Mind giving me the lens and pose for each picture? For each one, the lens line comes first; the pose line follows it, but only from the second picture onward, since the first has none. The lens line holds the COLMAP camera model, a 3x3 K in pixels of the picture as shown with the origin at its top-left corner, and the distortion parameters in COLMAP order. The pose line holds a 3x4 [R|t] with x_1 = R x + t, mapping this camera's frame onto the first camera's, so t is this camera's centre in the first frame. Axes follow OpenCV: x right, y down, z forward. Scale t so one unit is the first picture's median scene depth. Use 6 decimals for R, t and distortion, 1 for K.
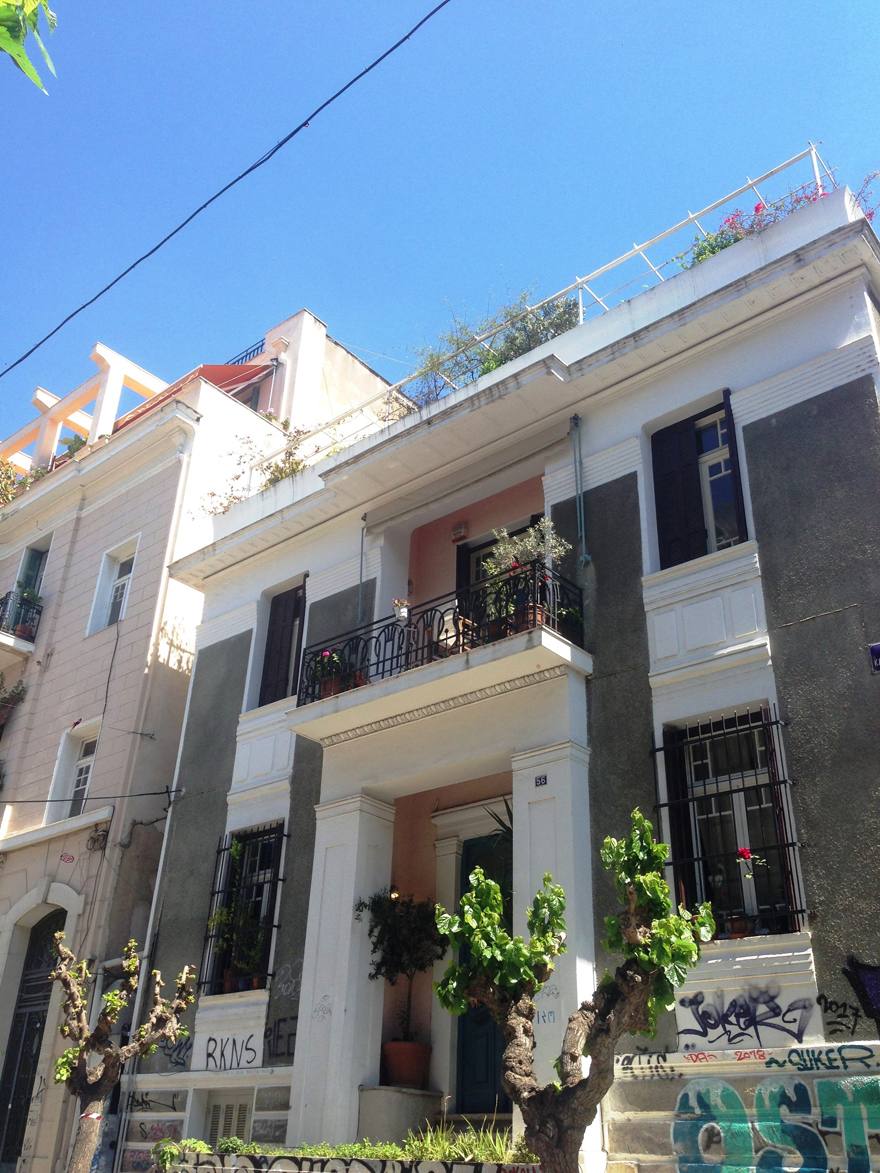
lens RADIAL K [[1094.8, 0, 438.6], [0, 1094.8, 581.7], [0, 0, 1]] dist [0.072673, 0.000000]
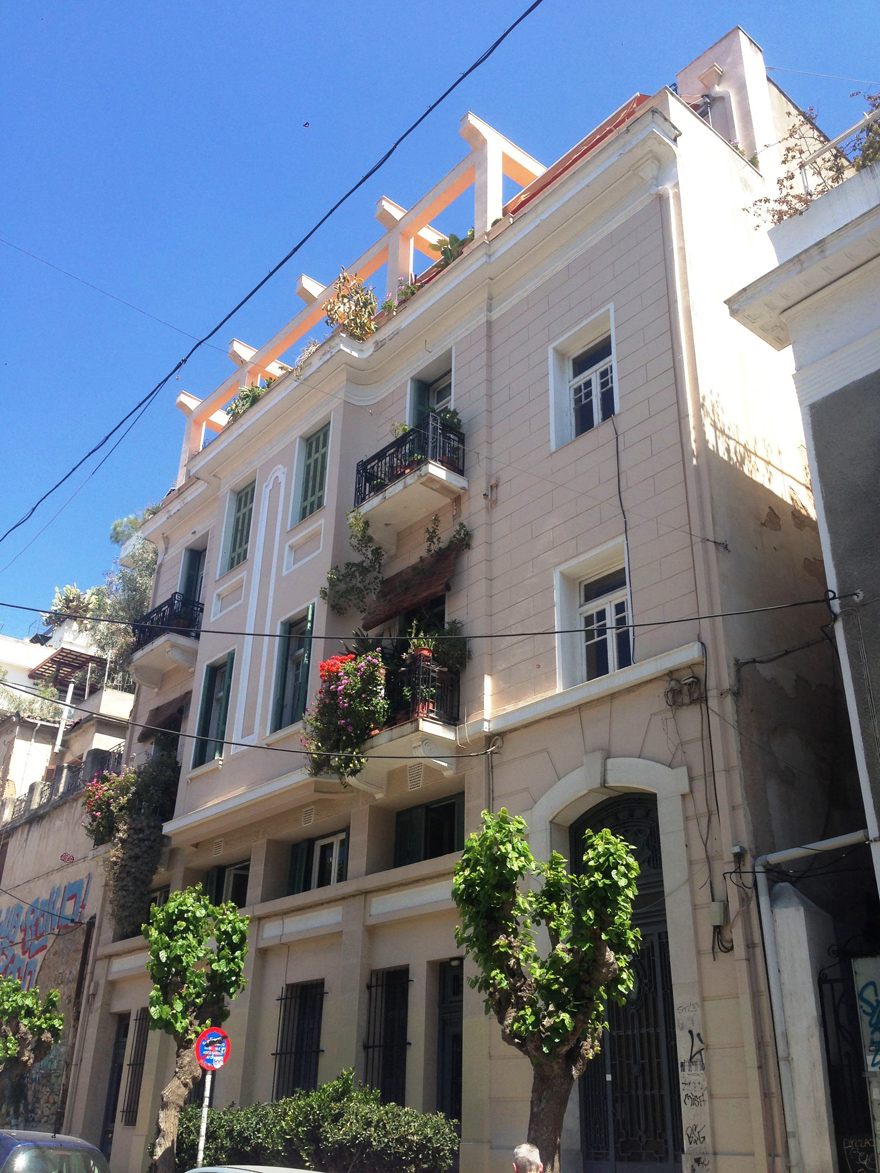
lens RADIAL K [[1094.8, 0, 441.5], [0, 1094.8, 588.8], [0, 0, 1]] dist [0.072673, 0.000000]
pose [[0.989230, -0.076666, -0.124684, -0.305752], [0.080262, 0.996483, 0.024068, 0.117399], [0.122400, -0.033816, 0.991905, 0.252758]]
